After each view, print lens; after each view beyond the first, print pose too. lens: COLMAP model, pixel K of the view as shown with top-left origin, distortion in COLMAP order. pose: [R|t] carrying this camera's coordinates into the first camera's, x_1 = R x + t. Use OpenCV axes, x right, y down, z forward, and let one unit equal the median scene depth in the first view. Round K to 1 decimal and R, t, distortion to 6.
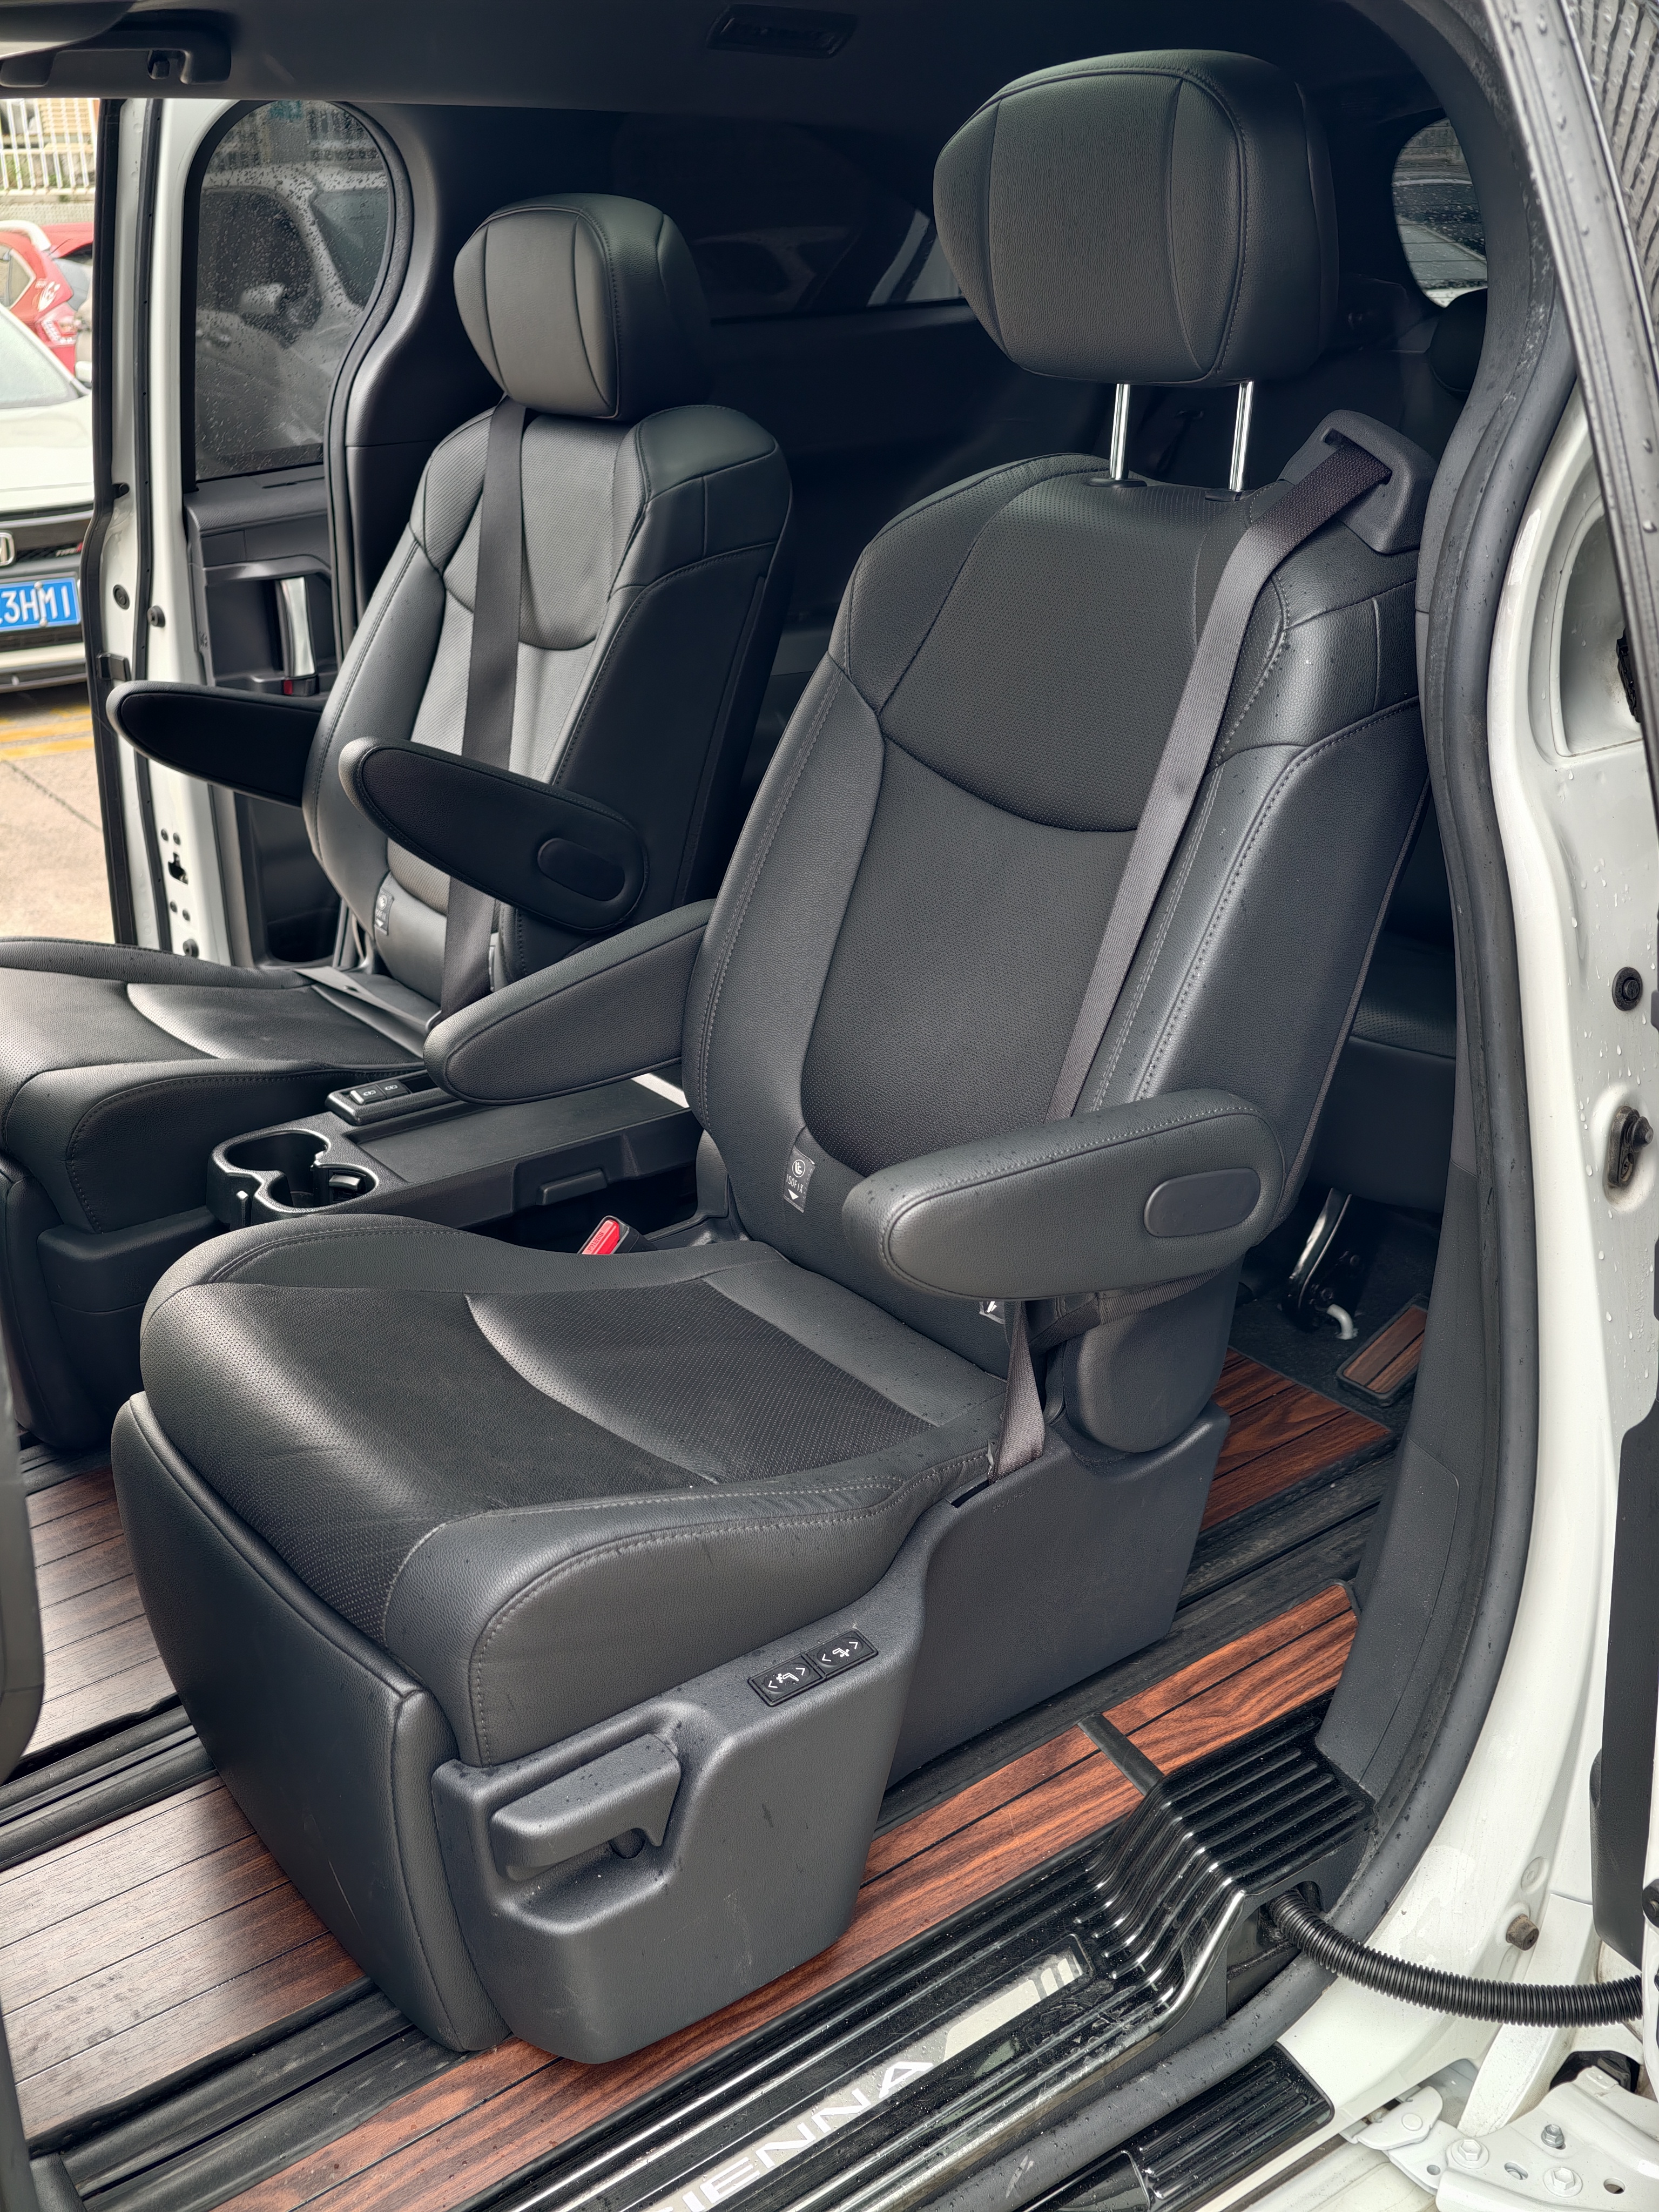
lens RADIAL K [[2337.8, 0, 753.3], [0, 2337.8, 1114.7], [0, 0, 1]] dist [0.028279, -0.005930]
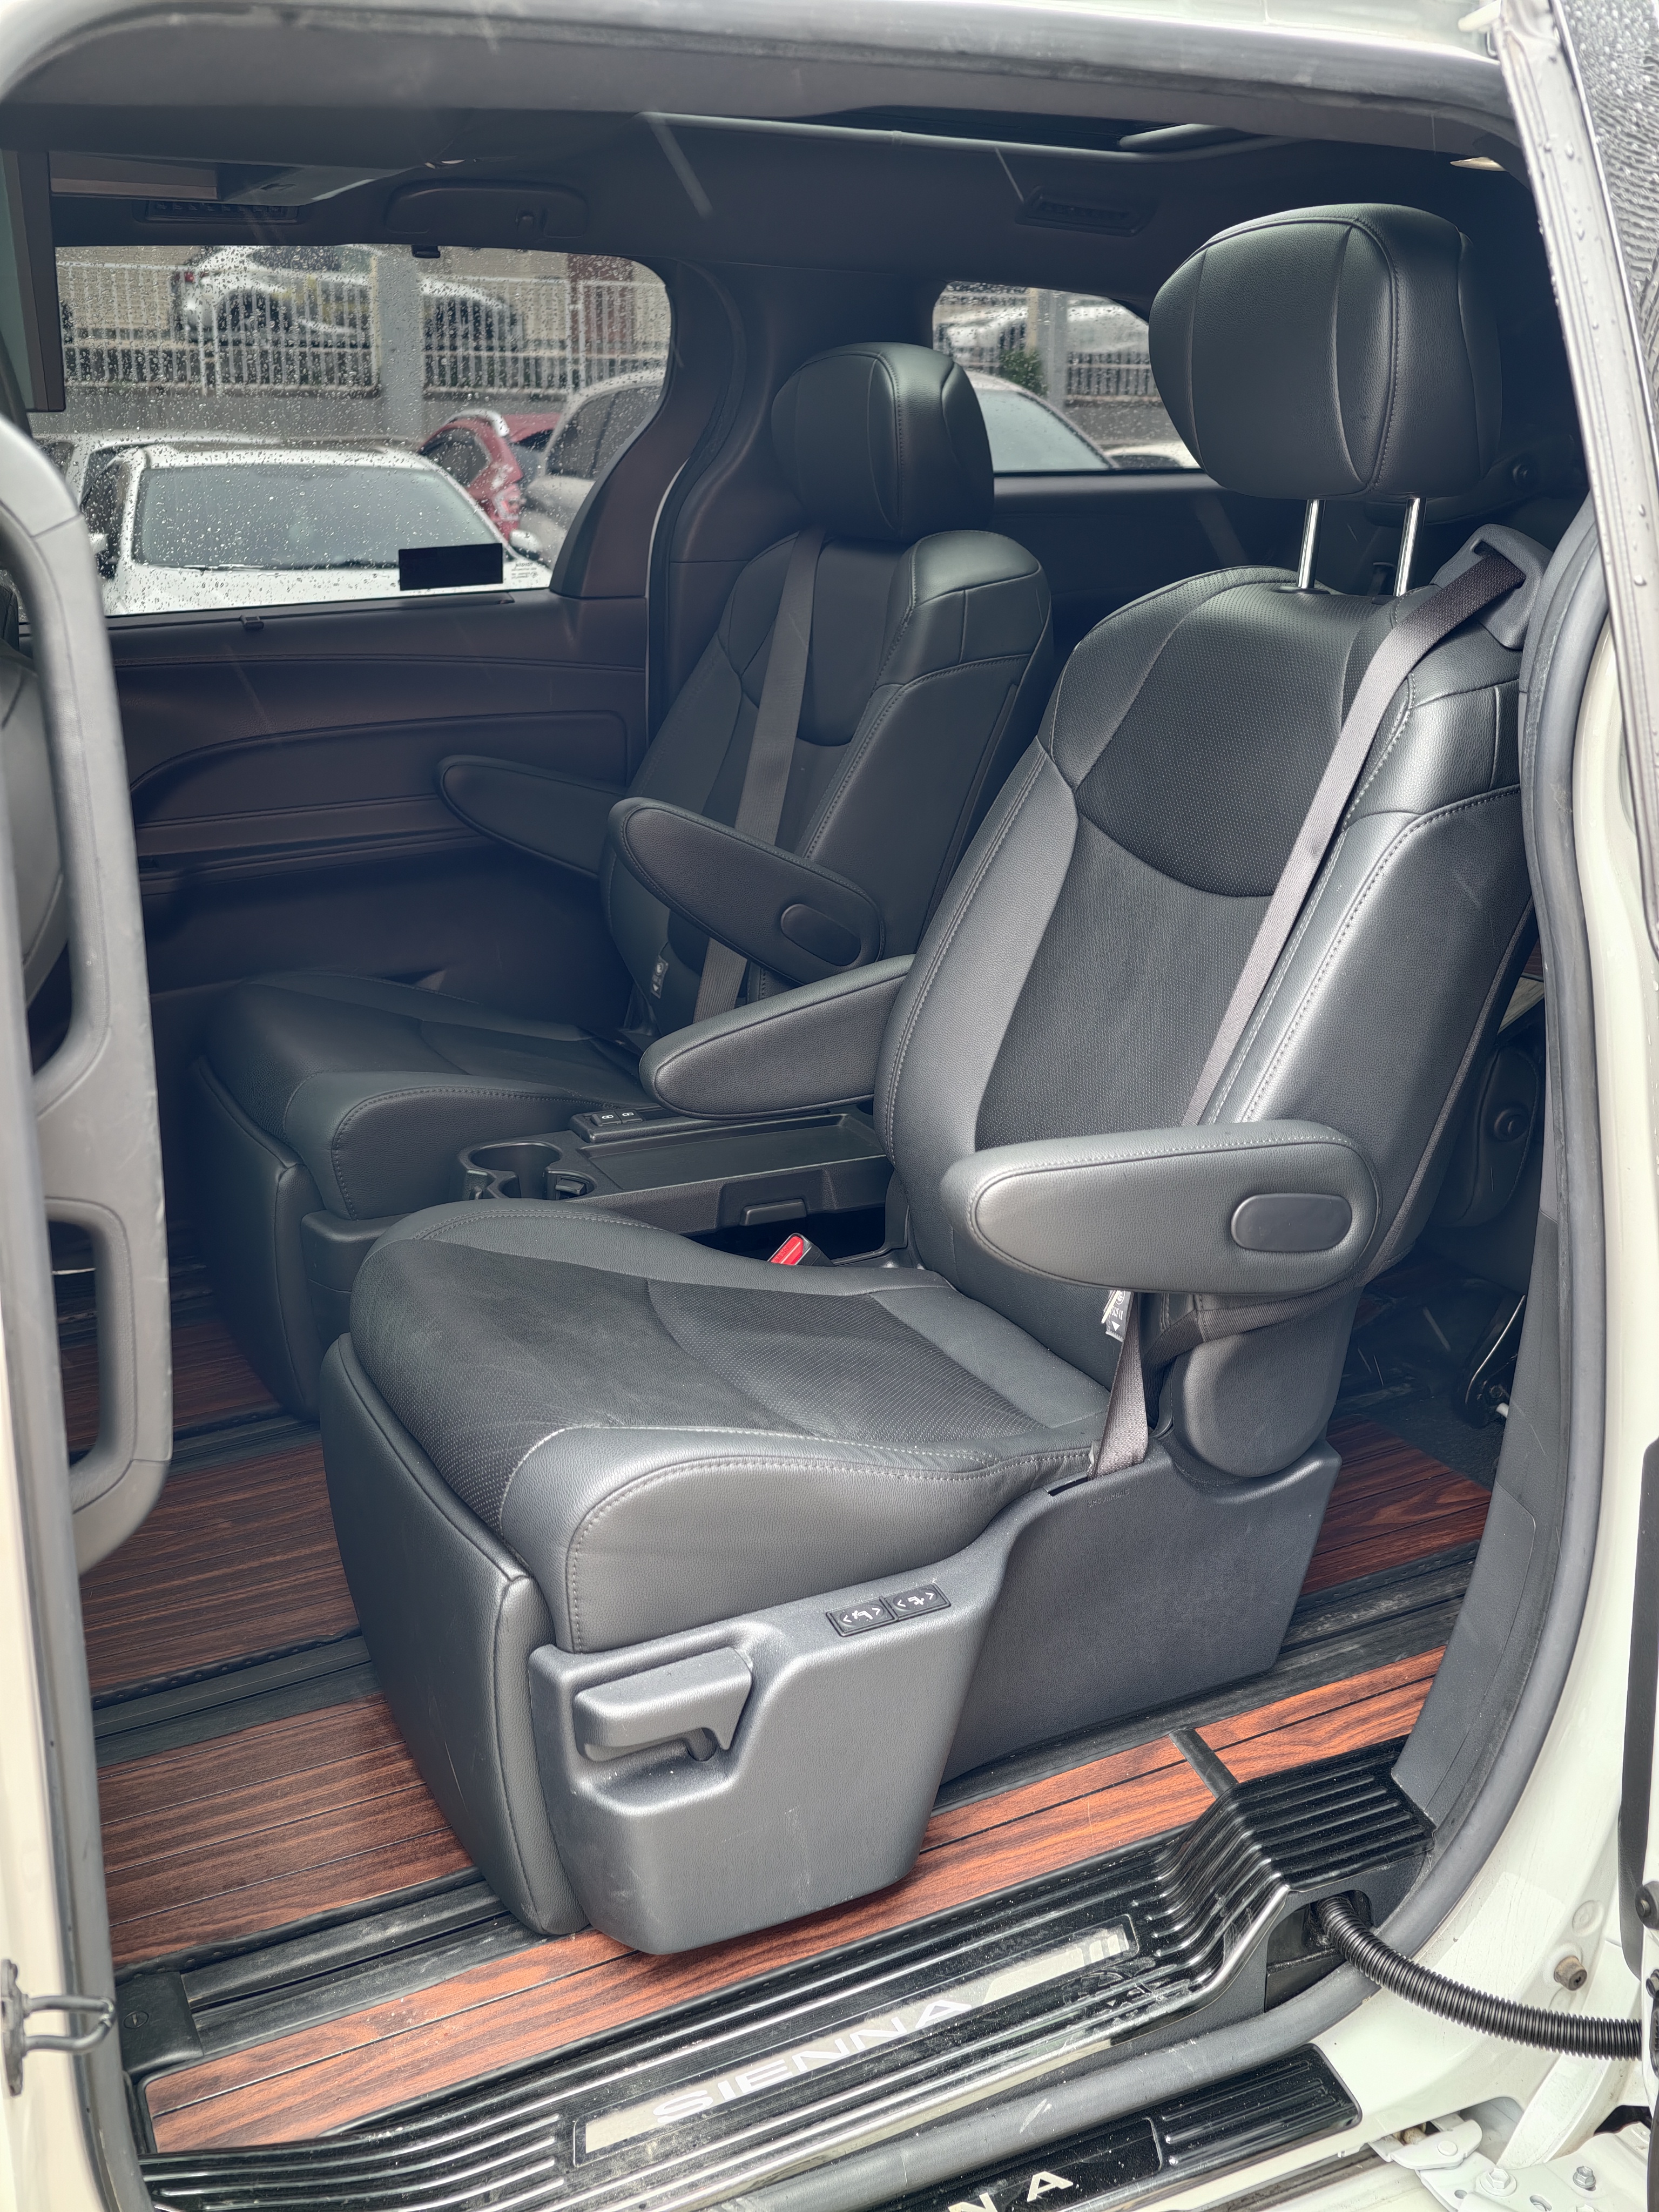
lens RADIAL K [[2360.7, 0, 829.5], [0, 2360.7, 1106.0], [0, 0, 1]] dist [0.032210, 0.008375]
pose [[0.986251, 0.080270, -0.144447, 0.130524], [-0.093801, 0.991566, -0.089432, 0.098341], [0.136050, 0.101751, 0.985463, -0.105320]]
